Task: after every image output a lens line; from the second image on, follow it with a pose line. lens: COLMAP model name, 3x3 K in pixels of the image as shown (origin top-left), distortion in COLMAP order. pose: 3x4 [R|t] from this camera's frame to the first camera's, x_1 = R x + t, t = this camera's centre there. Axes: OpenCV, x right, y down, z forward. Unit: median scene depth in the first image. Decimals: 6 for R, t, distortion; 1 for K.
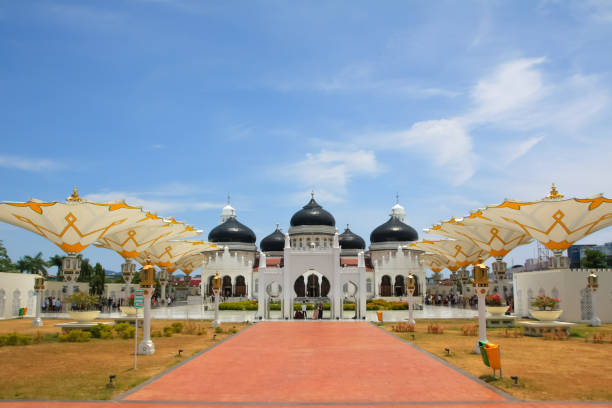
lens RADIAL K [[547.4, 0, 306.0], [0, 547.4, 204.0], [0, 0, 1]] dist [-0.146671, 0.173700]
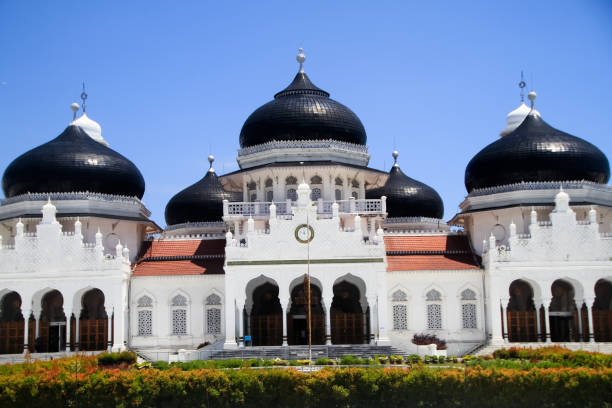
lens RADIAL K [[1261.4, 0, 306.0], [0, 1261.4, 204.0], [0, 0, 1]] dist [0.075550, 0.317459]
pose [[0.999769, -0.015301, 0.015086, 0.001704], [0.014408, 0.998235, 0.057620, 0.034310], [-0.015941, -0.057390, 0.998225, 0.204930]]
